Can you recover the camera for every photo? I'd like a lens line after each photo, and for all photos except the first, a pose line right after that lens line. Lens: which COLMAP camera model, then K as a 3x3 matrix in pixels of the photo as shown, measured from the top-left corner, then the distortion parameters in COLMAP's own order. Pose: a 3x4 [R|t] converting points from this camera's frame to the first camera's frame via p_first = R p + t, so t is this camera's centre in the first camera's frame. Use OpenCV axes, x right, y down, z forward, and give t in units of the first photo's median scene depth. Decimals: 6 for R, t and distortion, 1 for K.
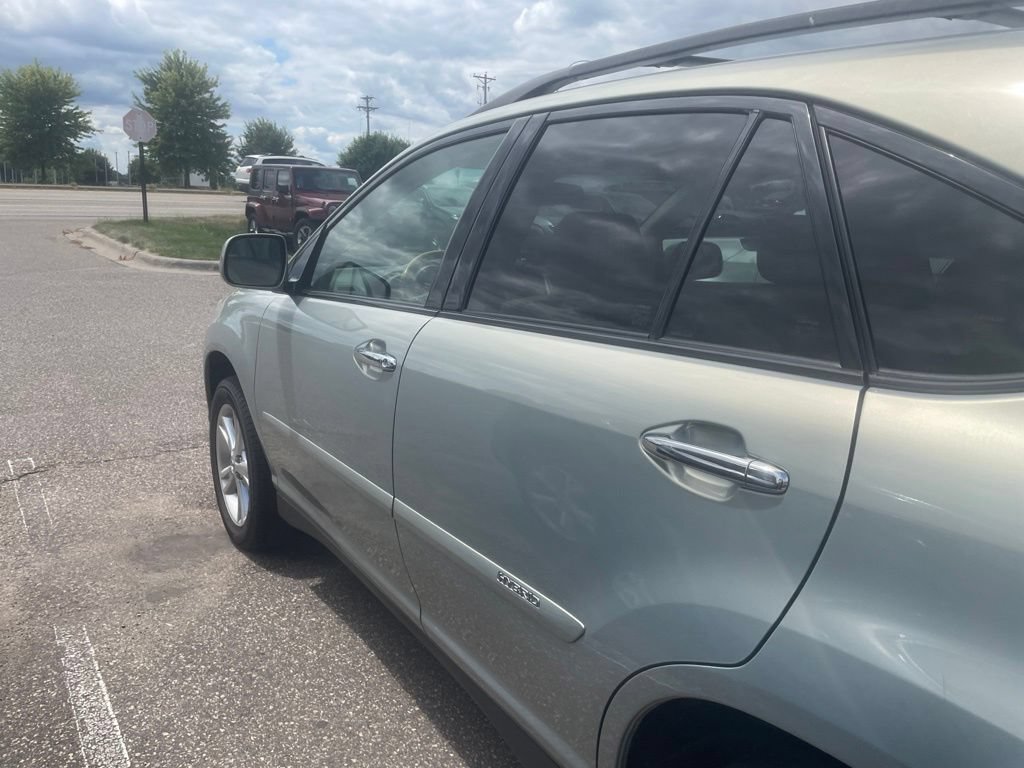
lens RADIAL K [[771.7, 0, 524.7], [0, 771.7, 391.6], [0, 0, 1]] dist [0.086908, -0.113884]
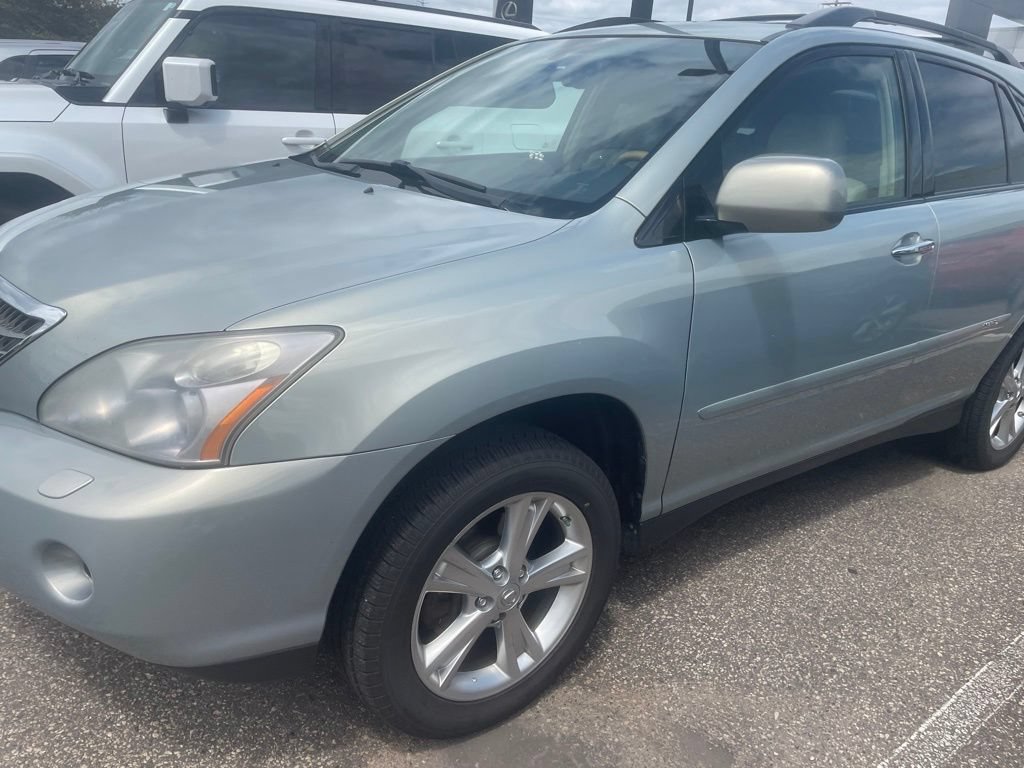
lens RADIAL K [[771.7, 0, 495.5], [0, 771.7, 394.7], [0, 0, 1]] dist [0.086908, -0.113884]
pose [[-0.046001, -0.385944, 0.921375, -0.611543], [0.156962, 0.908101, 0.388221, -0.182441], [-0.986533, 0.162480, 0.018805, 0.732303]]
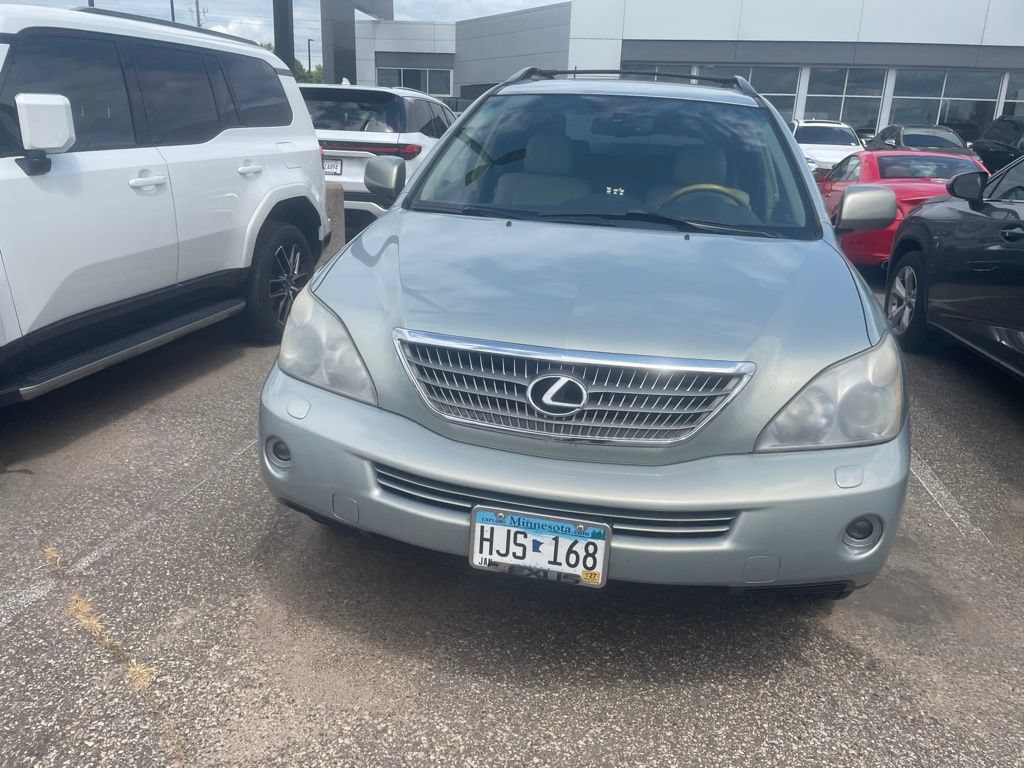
lens RADIAL K [[771.7, 0, 505.3], [0, 771.7, 393.6], [0, 0, 1]] dist [0.086908, -0.113884]
pose [[-0.705352, -0.298656, 0.642872, -0.464842], [0.083601, 0.865534, 0.493823, -0.321119], [-0.703911, 0.402063, -0.585538, 1.265982]]
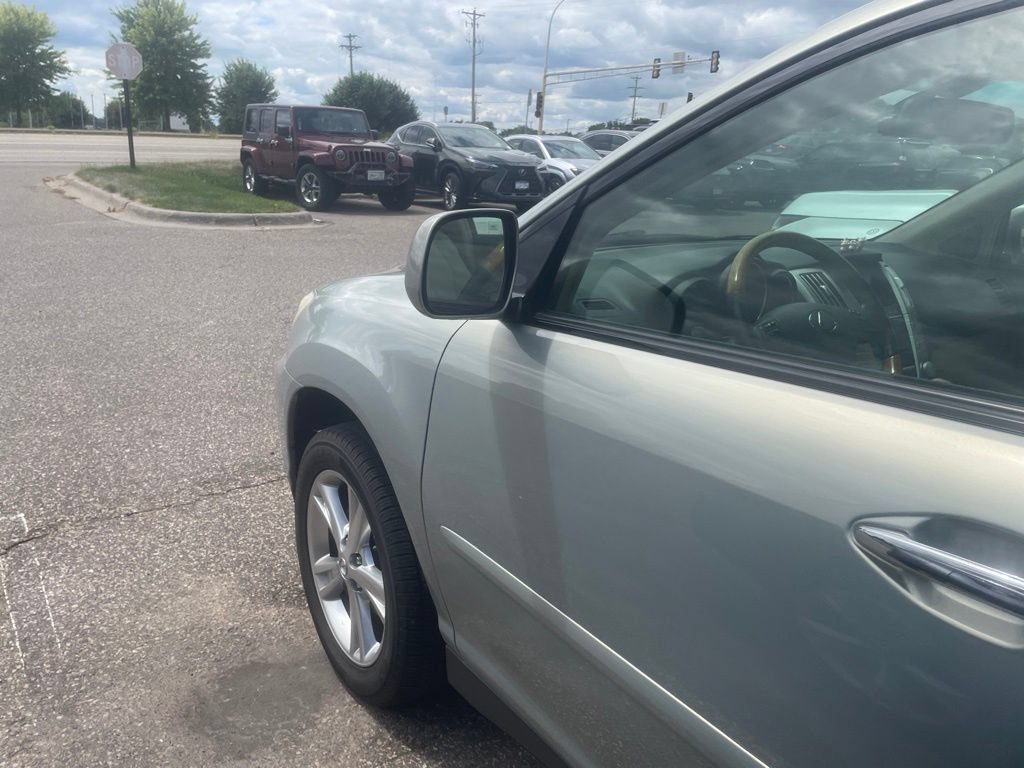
lens RADIAL K [[771.7, 0, 508.0], [0, 771.7, 373.7], [0, 0, 1]] dist [0.086908, -0.113884]
pose [[0.999996, -0.002353, 0.001389, -0.181277], [0.002287, 0.998953, 0.045691, -0.067715], [-0.001495, -0.045687, 0.998955, 0.282367]]
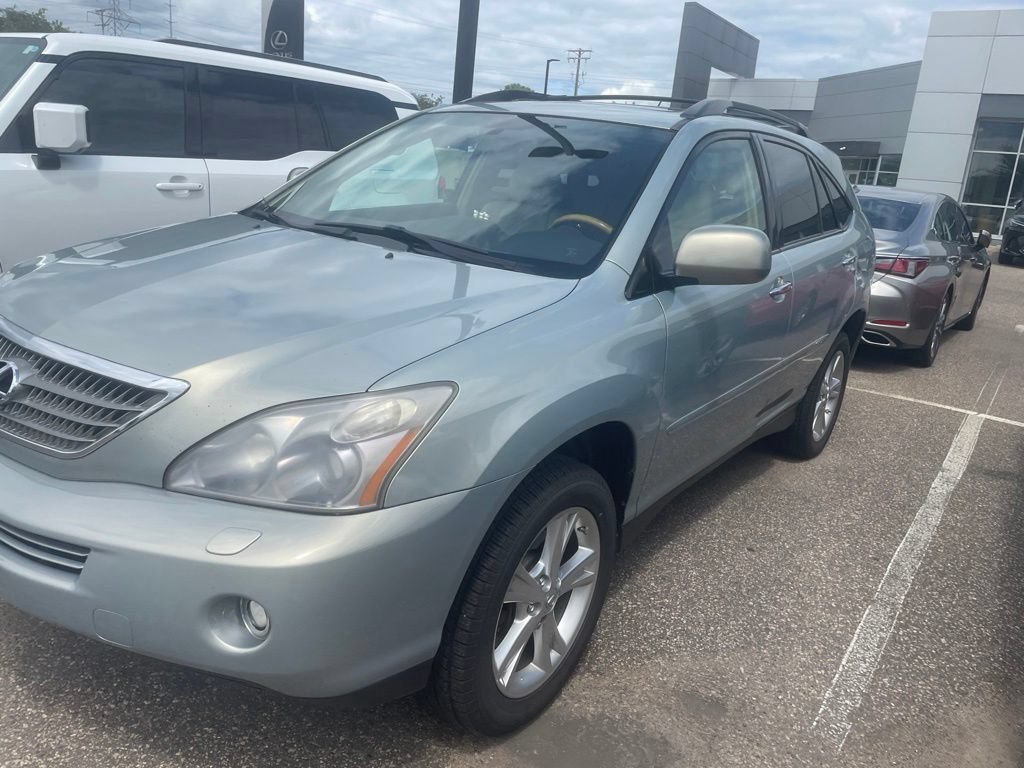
lens RADIAL K [[771.7, 0, 500.4], [0, 771.7, 382.2], [0, 0, 1]] dist [0.086908, -0.113884]
pose [[-0.324824, -0.330415, 0.886180, -0.644963], [0.111164, 0.917156, 0.382711, -0.234640], [-0.939219, 0.222825, -0.261184, 0.871823]]
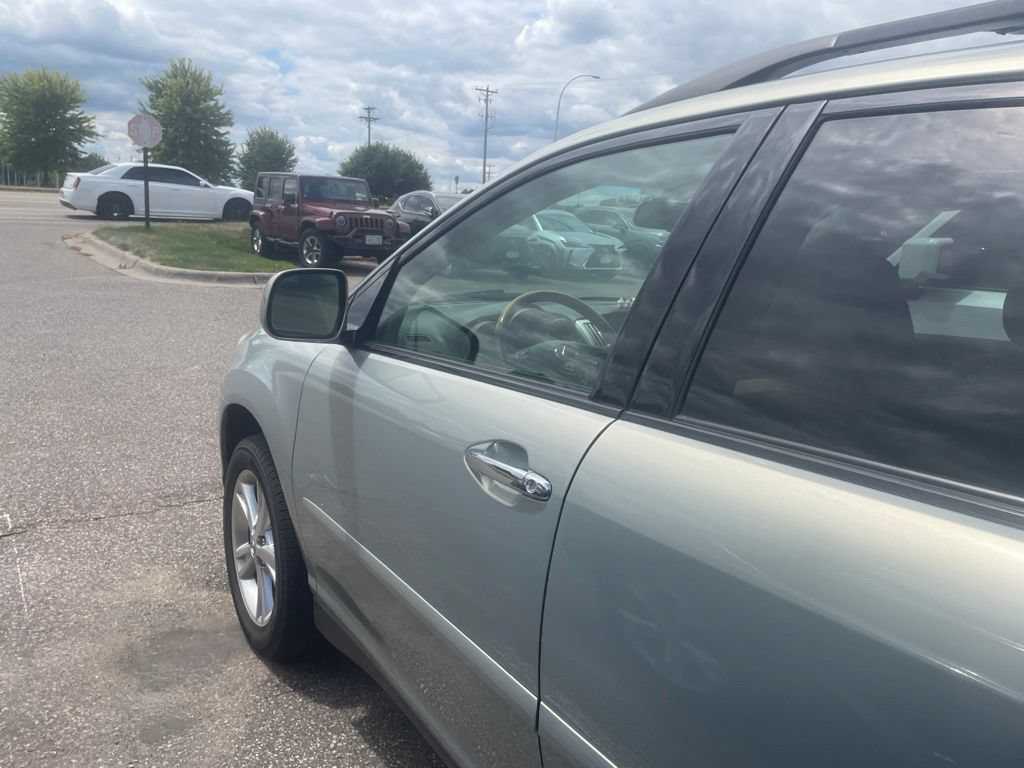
lens RADIAL K [[771.7, 0, 508.2], [0, 771.7, 373.2], [0, 0, 1]] dist [0.086908, -0.113884]
pose [[0.999709, 0.021667, -0.010561, -0.081957], [-0.022037, 0.999099, -0.036280, -0.045054], [0.009765, 0.036502, 0.999286, 0.149774]]
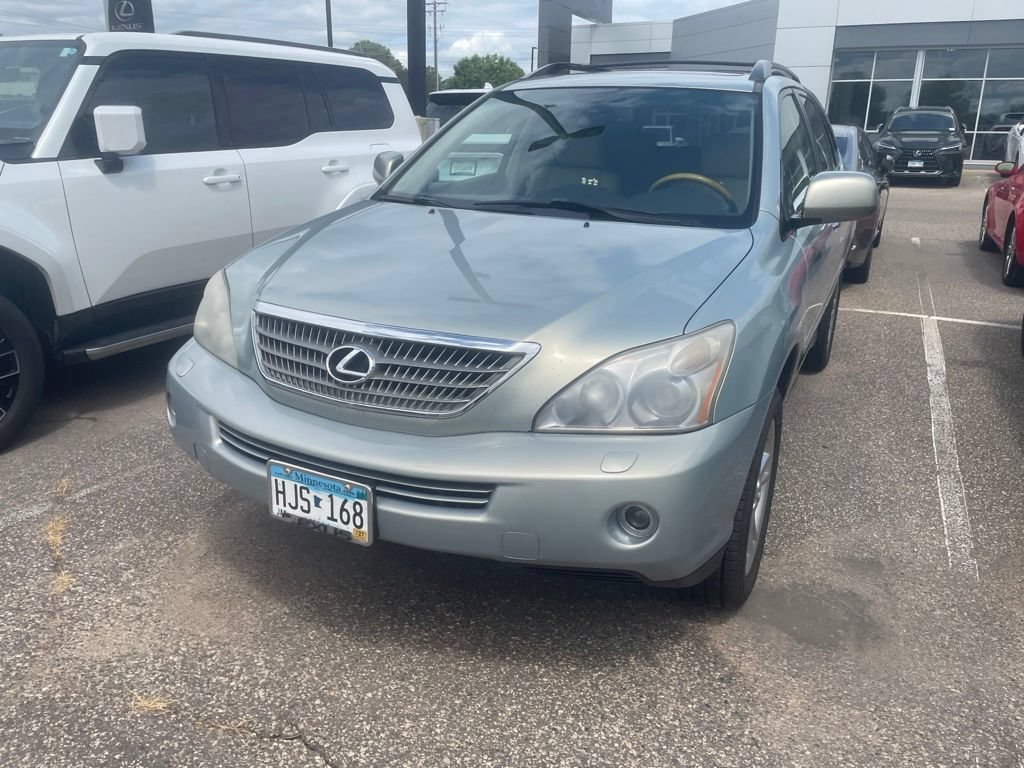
lens RADIAL K [[771.7, 0, 501.4], [0, 771.7, 377.2], [0, 0, 1]] dist [0.086908, -0.113884]
pose [[-0.486866, -0.320170, 0.812682, -0.627526], [0.159039, 0.882354, 0.442897, -0.291245], [-0.858876, 0.344879, -0.378669, 1.100532]]
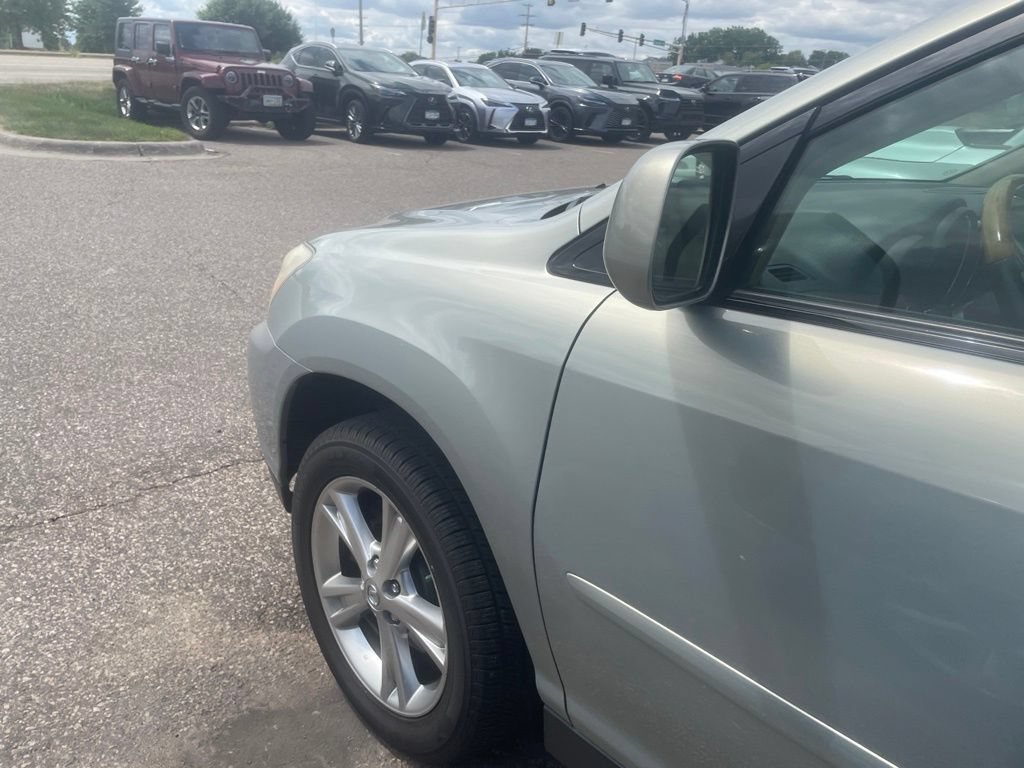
lens RADIAL K [[771.7, 0, 507.9], [0, 771.7, 372.3], [0, 0, 1]] dist [0.086908, -0.113884]
pose [[0.990677, -0.030148, 0.132857, -0.262824], [0.013343, 0.991990, 0.125607, -0.083191], [-0.135579, -0.122663, 0.983144, 0.382052]]
